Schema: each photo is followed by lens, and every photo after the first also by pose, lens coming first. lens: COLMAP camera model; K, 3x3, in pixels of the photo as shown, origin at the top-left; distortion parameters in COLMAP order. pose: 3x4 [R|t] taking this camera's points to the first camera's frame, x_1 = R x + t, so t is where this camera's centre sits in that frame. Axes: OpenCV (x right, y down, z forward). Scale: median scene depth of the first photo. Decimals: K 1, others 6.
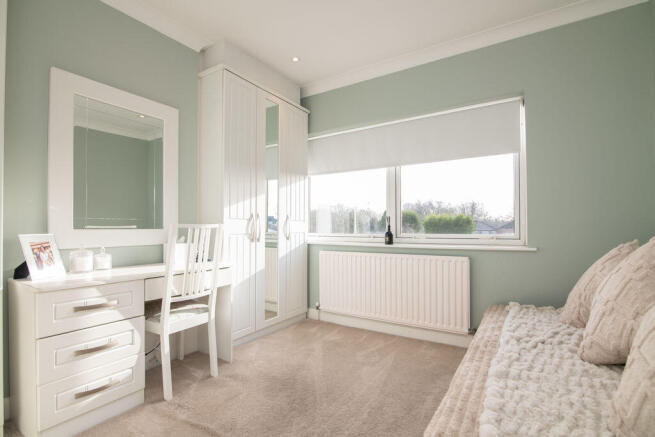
lens RADIAL K [[304.9, 0, 327.9], [0, 304.9, 232.1], [0, 0, 1]] dist [-0.013760, 0.000316]
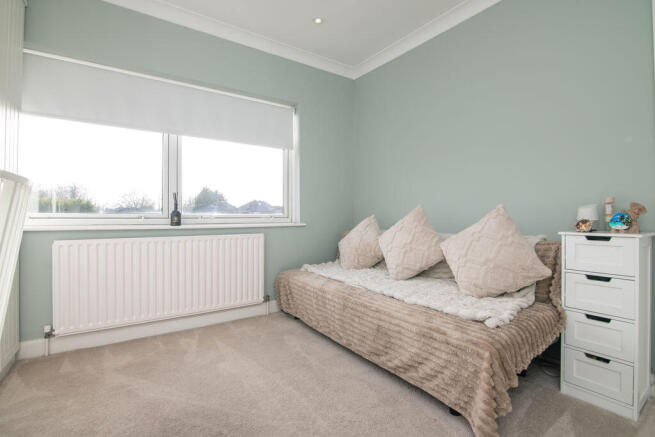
lens RADIAL K [[311.2, 0, 325.6], [0, 311.2, 213.9], [0, 0, 1]] dist [-0.012581, 0.000318]
pose [[0.394472, -0.004795, 0.918895, -0.423744], [-0.002741, 0.999976, 0.006395, 0.000555], [-0.918904, -0.005041, 0.394449, 0.273540]]
